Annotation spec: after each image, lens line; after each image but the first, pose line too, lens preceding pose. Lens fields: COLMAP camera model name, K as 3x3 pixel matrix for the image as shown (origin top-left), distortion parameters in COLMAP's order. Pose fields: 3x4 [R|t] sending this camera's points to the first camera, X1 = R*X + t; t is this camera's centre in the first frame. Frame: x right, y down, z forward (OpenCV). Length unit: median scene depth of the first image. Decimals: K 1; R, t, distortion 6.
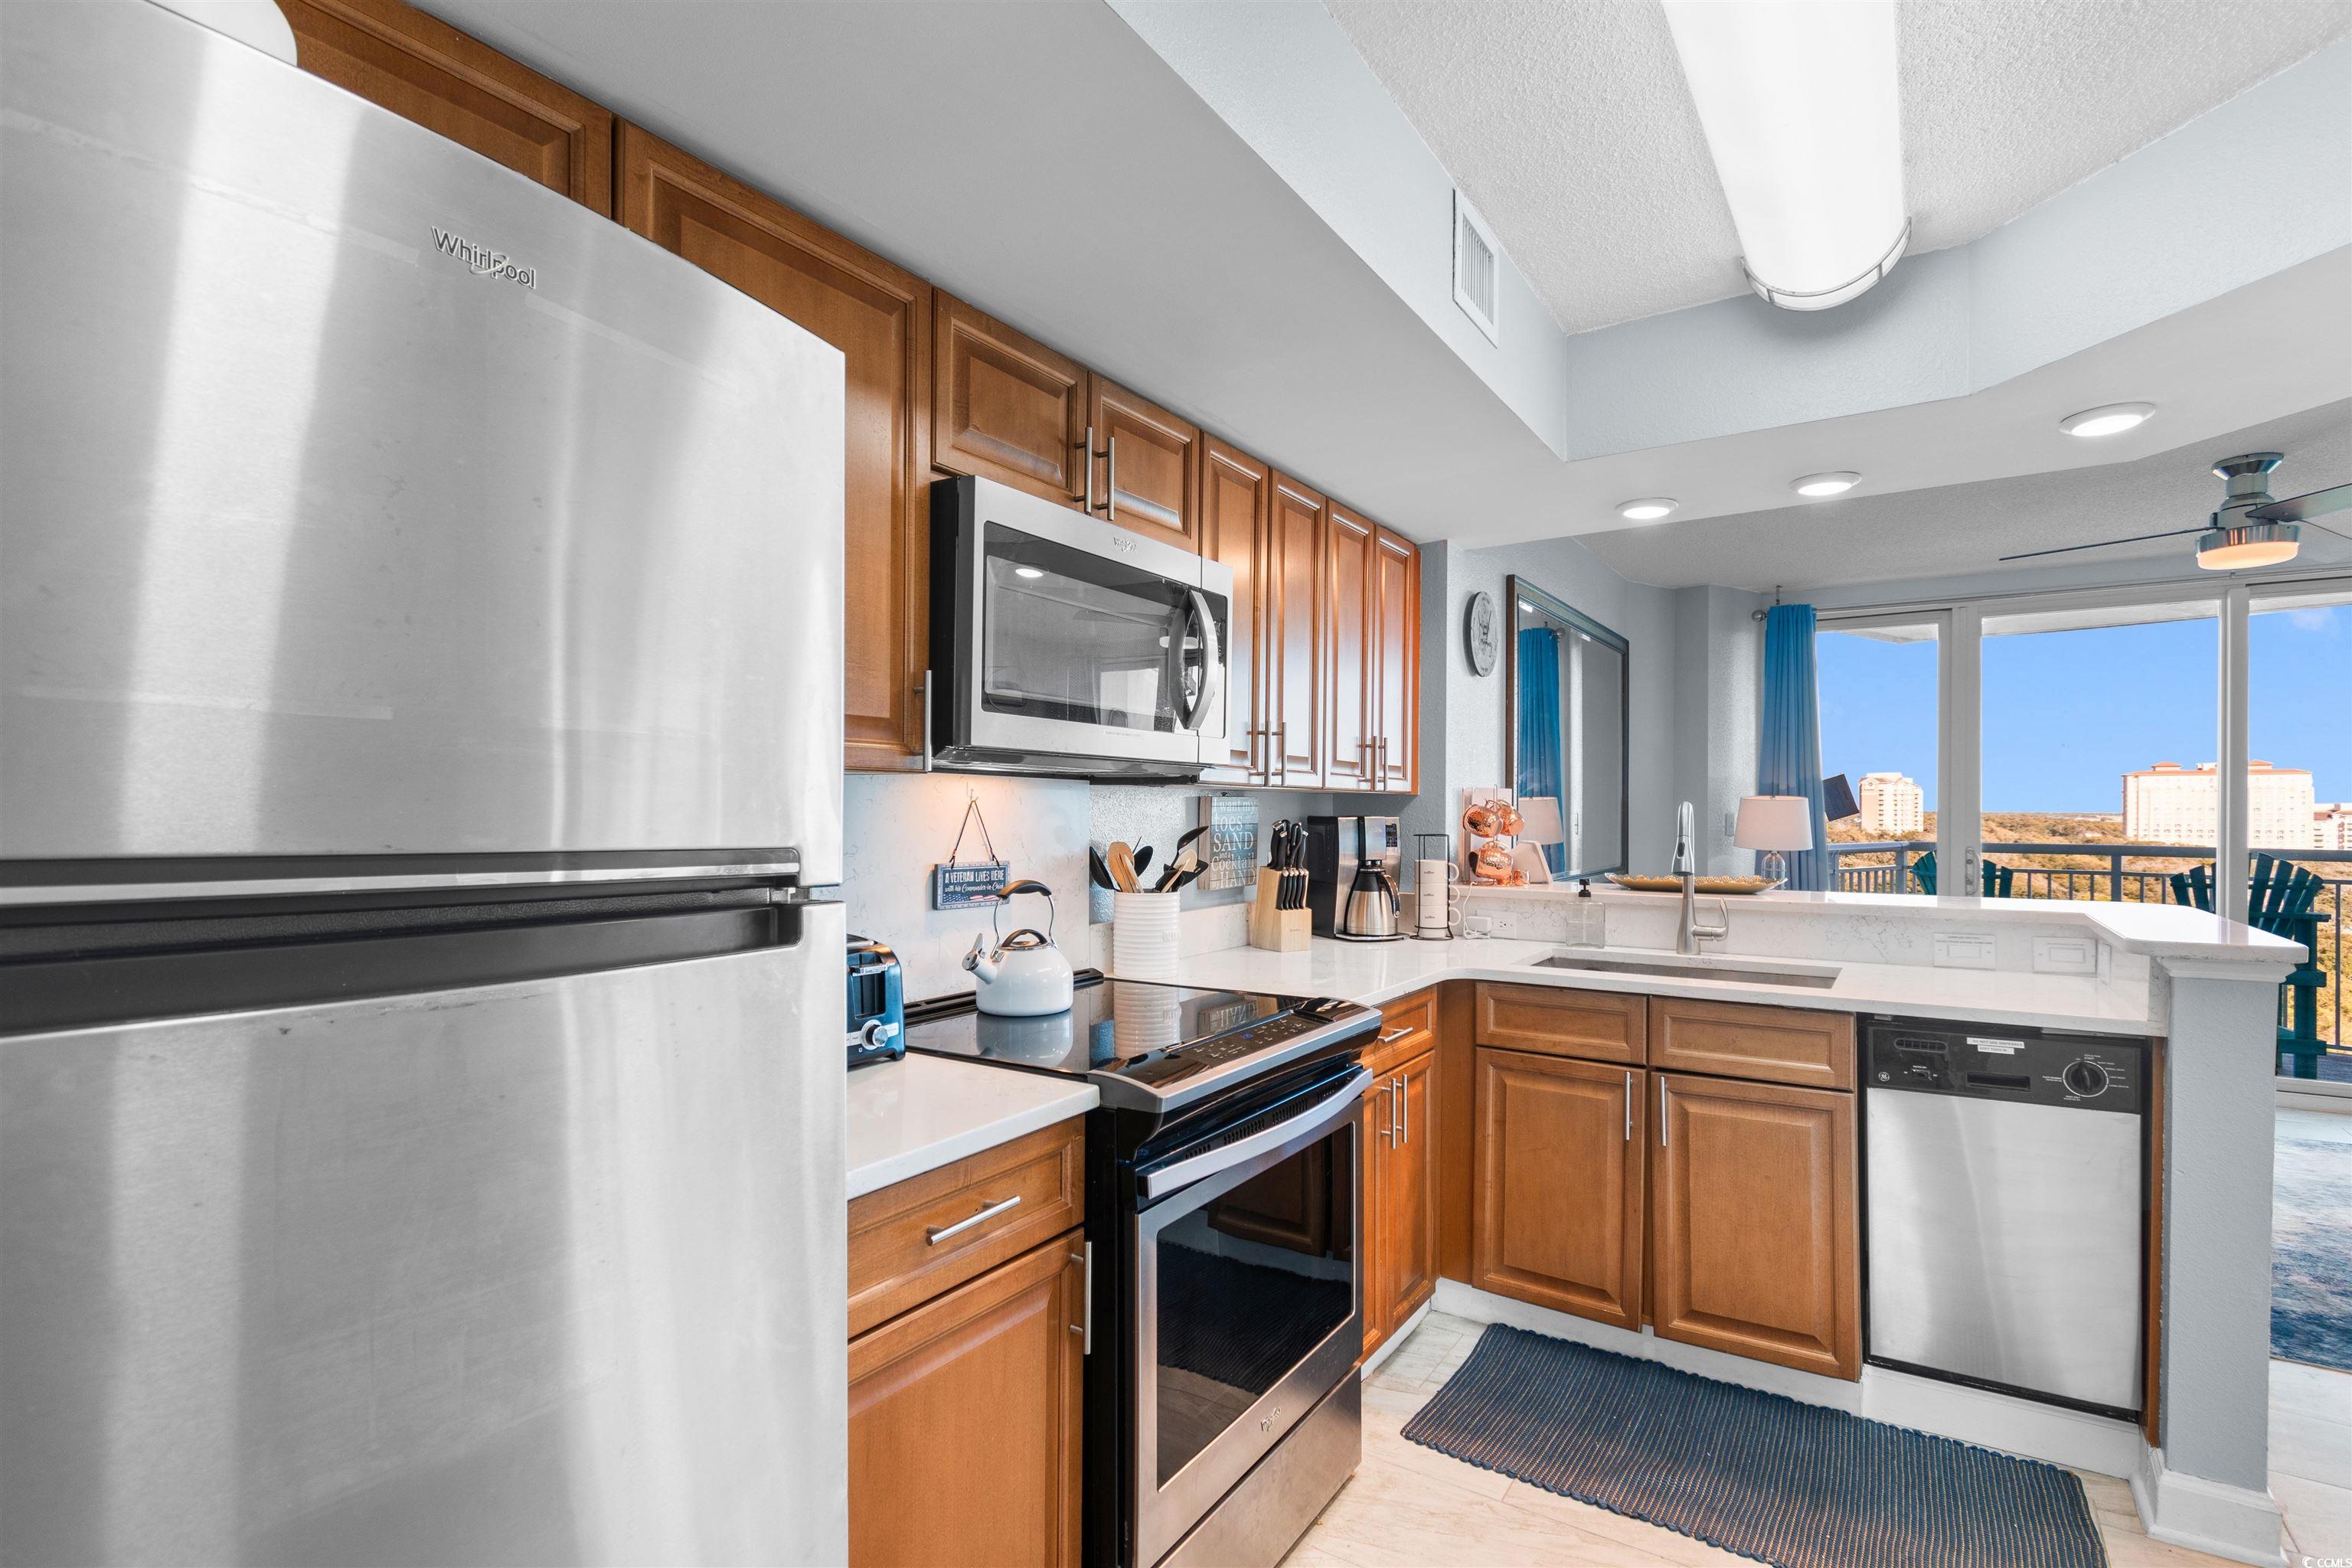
lens RADIAL K [[1107.3, 0, 1183.5], [0, 1107.3, 808.5], [0, 0, 1]] dist [0.006218, -0.003209]
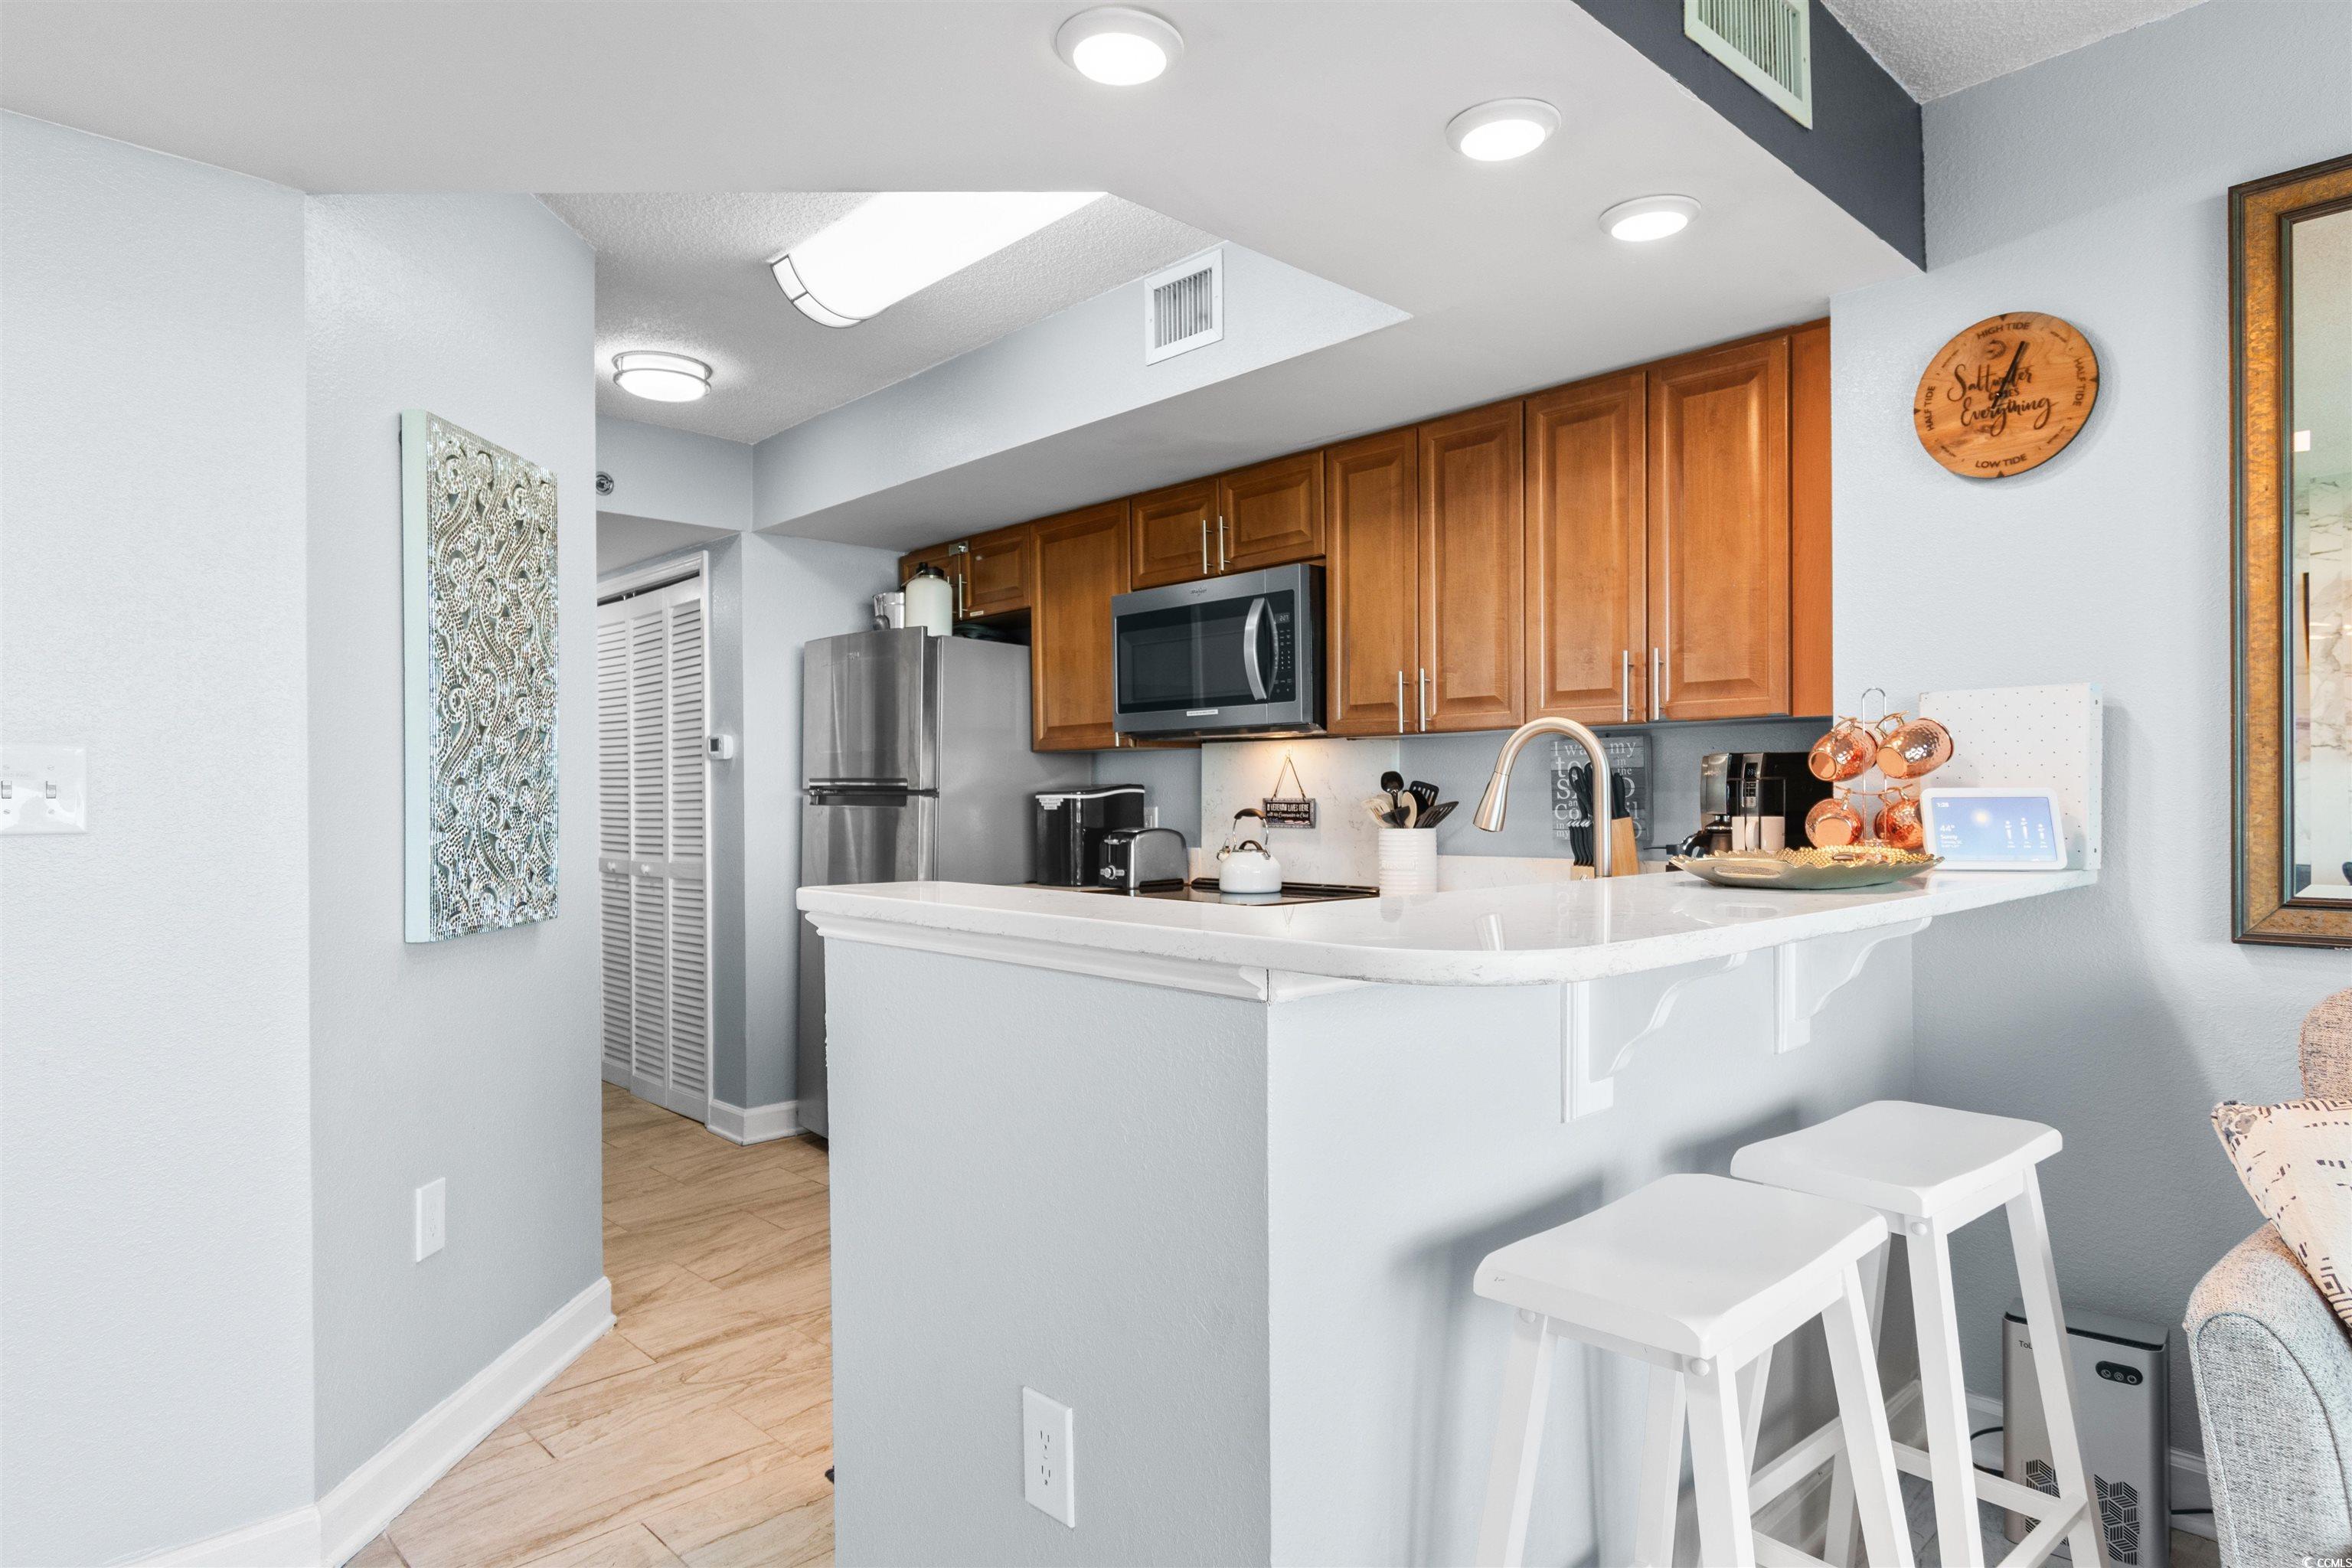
lens RADIAL K [[1327.3, 0, 1182.8], [0, 1327.3, 808.9], [0, 0, 1]] dist [0.003169, -0.000840]
pose [[-0.220071, 0.001355, -0.975483, 1.602157], [0.002379, 0.999997, 0.000852, 0.061401], [0.975481, -0.002133, -0.220073, 1.256899]]
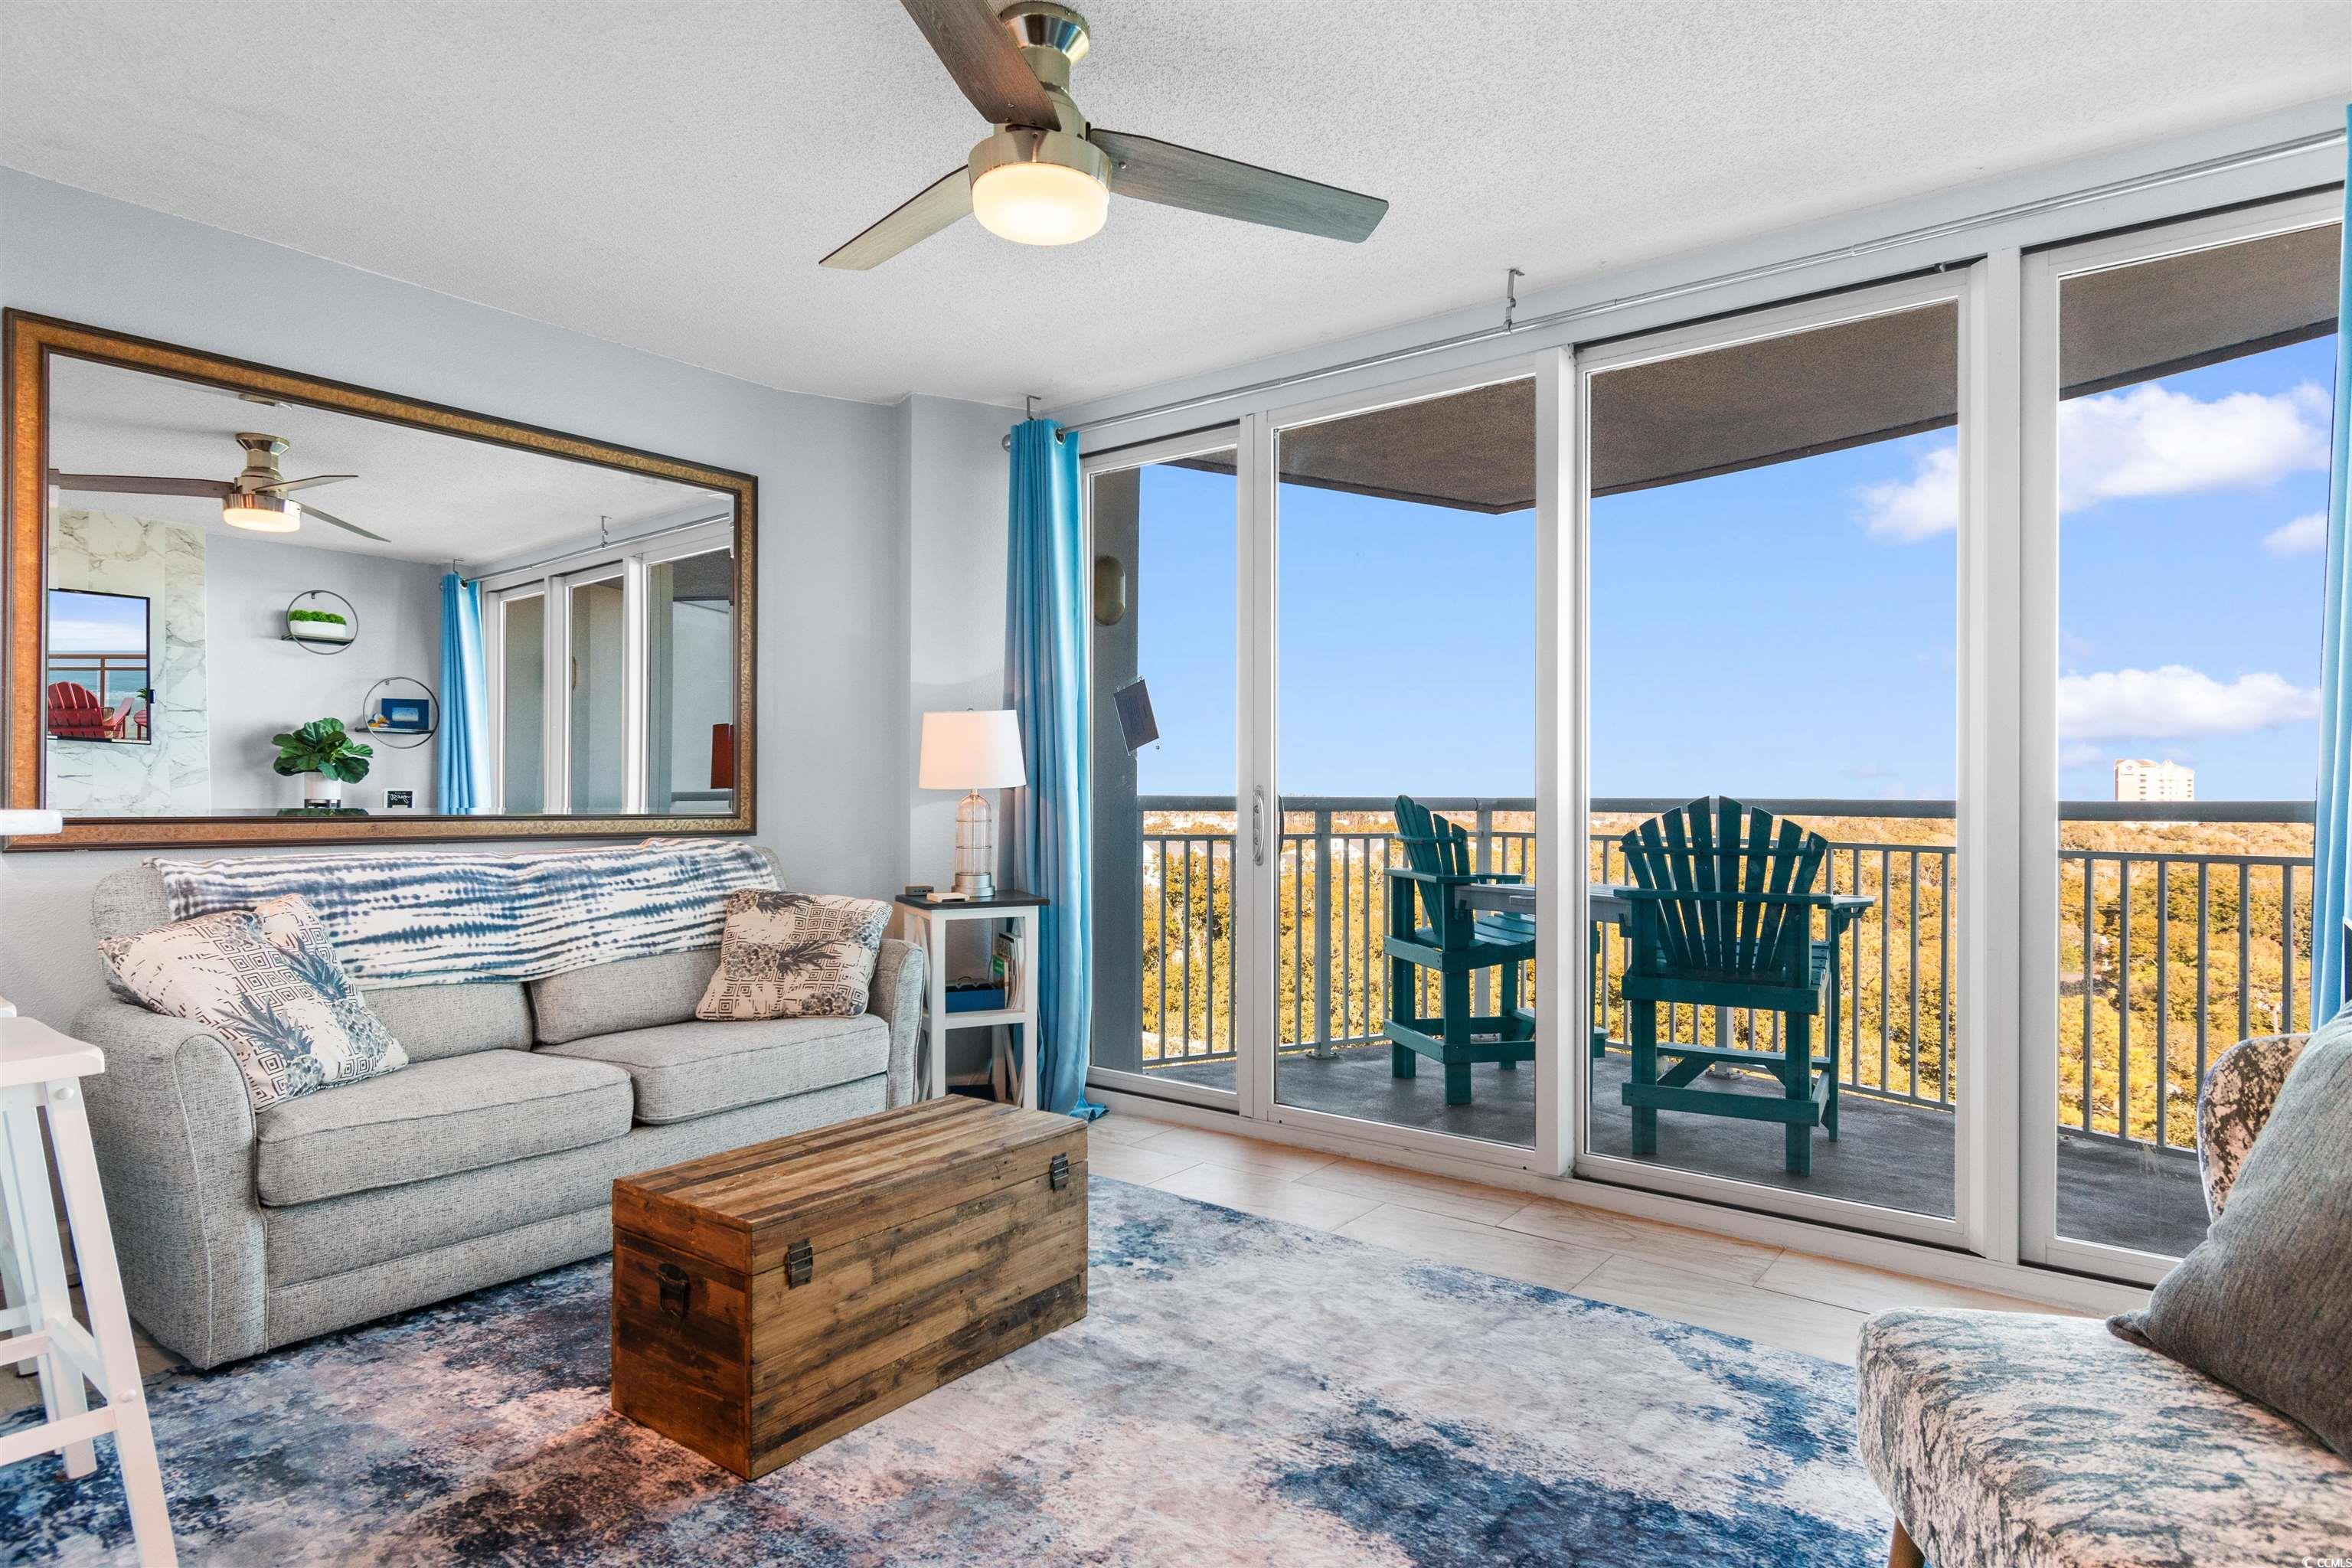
lens RADIAL K [[1327.3, 0, 1172.4], [0, 1327.3, 795.4], [0, 0, 1]] dist [0.003169, -0.000840]
pose [[0.994548, -0.000333, -0.104280, 1.810711], [-0.000109, 0.999991, -0.004229, 0.112462], [0.104281, 0.004218, 0.994539, 0.542397]]
